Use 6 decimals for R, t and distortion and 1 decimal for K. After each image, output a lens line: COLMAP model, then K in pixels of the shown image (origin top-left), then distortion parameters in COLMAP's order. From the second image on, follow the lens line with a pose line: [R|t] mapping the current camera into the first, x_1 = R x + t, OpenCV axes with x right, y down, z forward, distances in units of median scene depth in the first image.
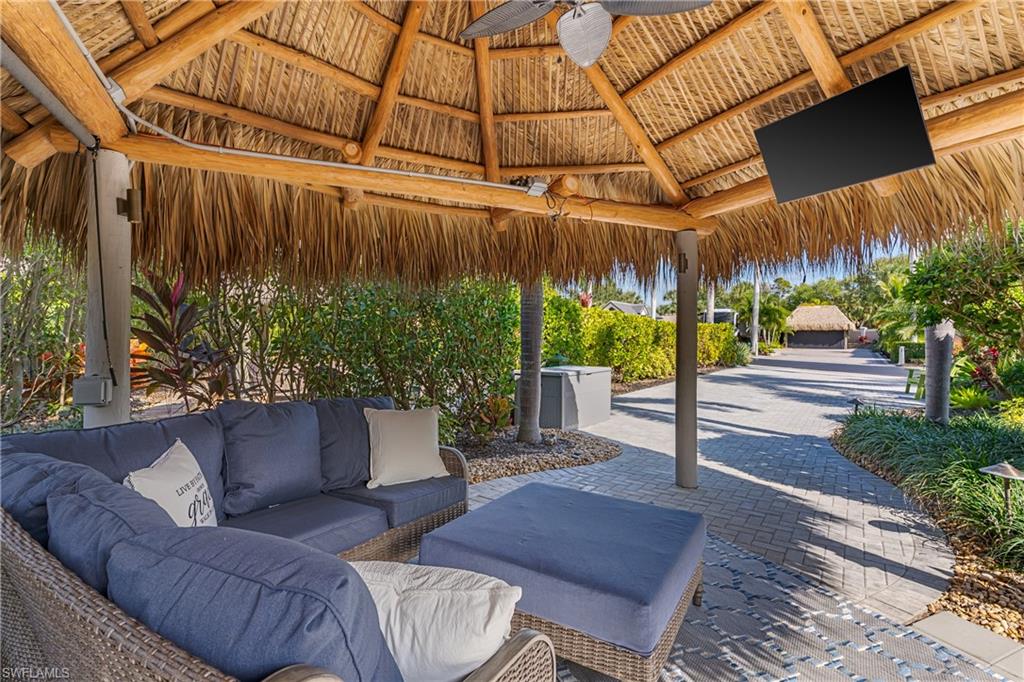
lens RADIAL K [[511.6, 0, 507.8], [0, 511.6, 327.4], [0, 0, 1]] dist [0.001716, 0.000316]
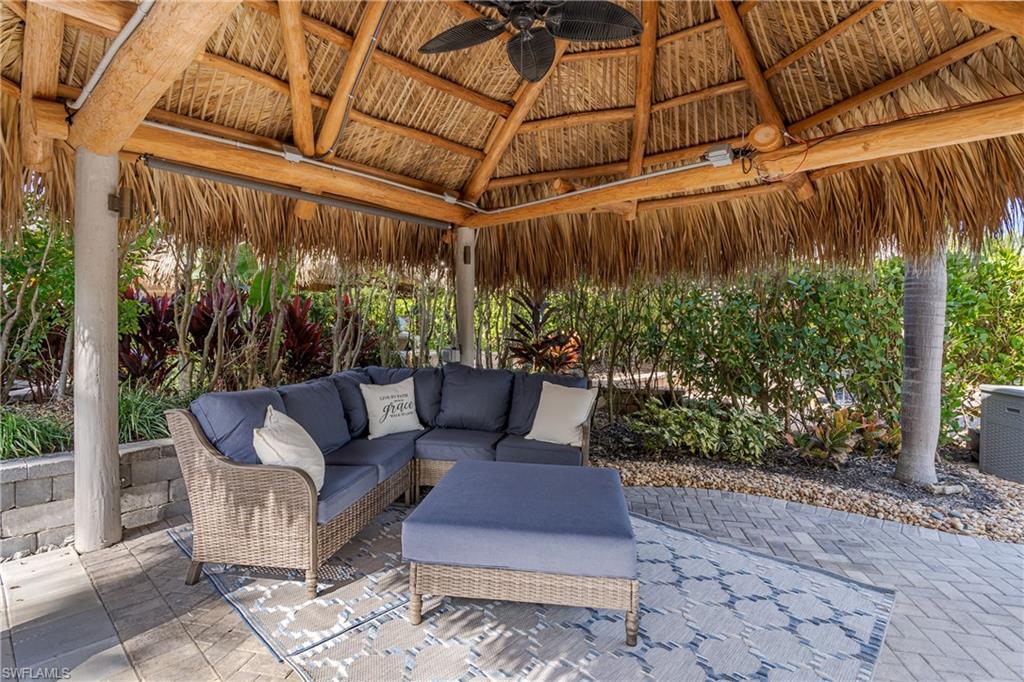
lens RADIAL K [[511.6, 0, 507.8], [0, 511.6, 327.4], [0, 0, 1]] dist [0.001716, 0.000316]
pose [[0.361774, -0.005688, -0.932248, 0.654245], [0.007101, 0.999969, -0.003346, 0.014567], [0.932239, -0.005410, 0.361804, 0.309888]]
